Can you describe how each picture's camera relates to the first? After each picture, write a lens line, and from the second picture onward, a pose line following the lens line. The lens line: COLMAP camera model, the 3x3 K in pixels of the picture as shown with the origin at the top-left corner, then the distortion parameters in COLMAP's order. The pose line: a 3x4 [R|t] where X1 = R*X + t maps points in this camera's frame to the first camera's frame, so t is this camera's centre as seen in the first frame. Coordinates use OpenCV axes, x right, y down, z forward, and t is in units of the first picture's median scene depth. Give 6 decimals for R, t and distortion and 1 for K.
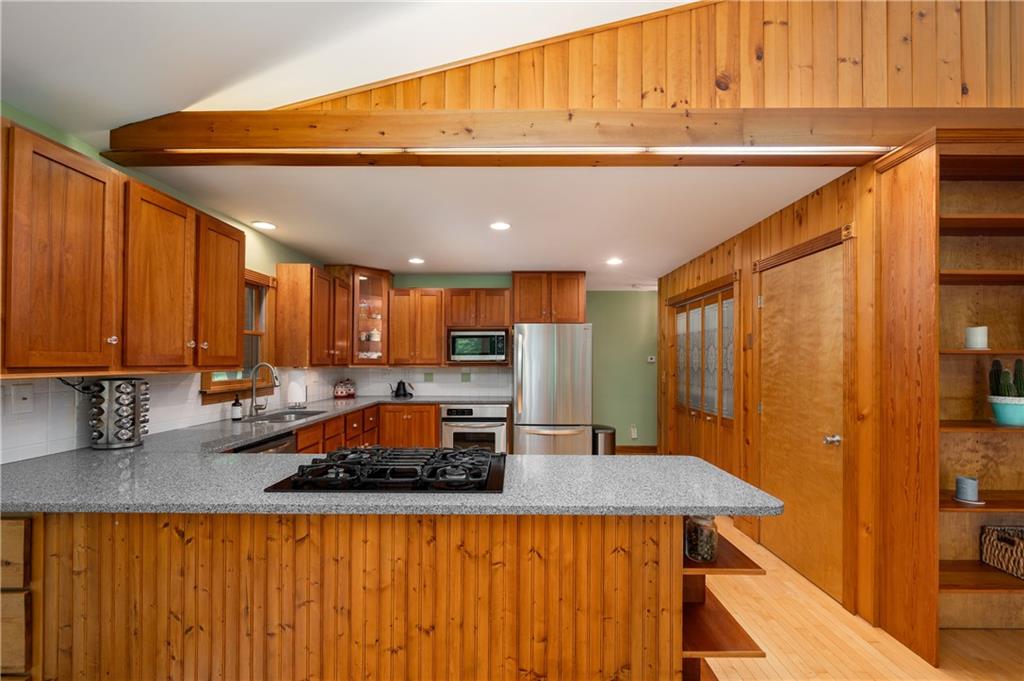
lens RADIAL K [[431.1, 0, 519.5], [0, 431.1, 360.7], [0, 0, 1]] dist [0.004466, -0.002635]
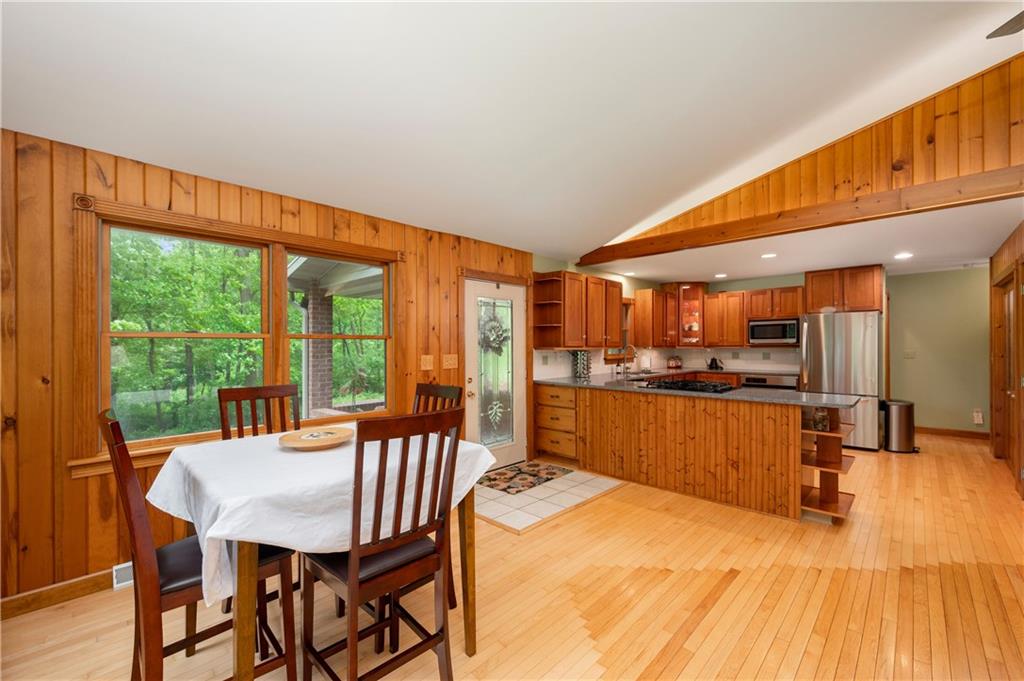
lens RADIAL K [[431.1, 0, 510.8], [0, 431.1, 343.5], [0, 0, 1]] dist [0.004466, -0.002635]
pose [[0.717370, -0.006830, -0.696659, 0.506144], [0.004744, 0.999977, -0.004918, 0.007706], [0.696676, 0.000223, 0.717385, -1.033914]]
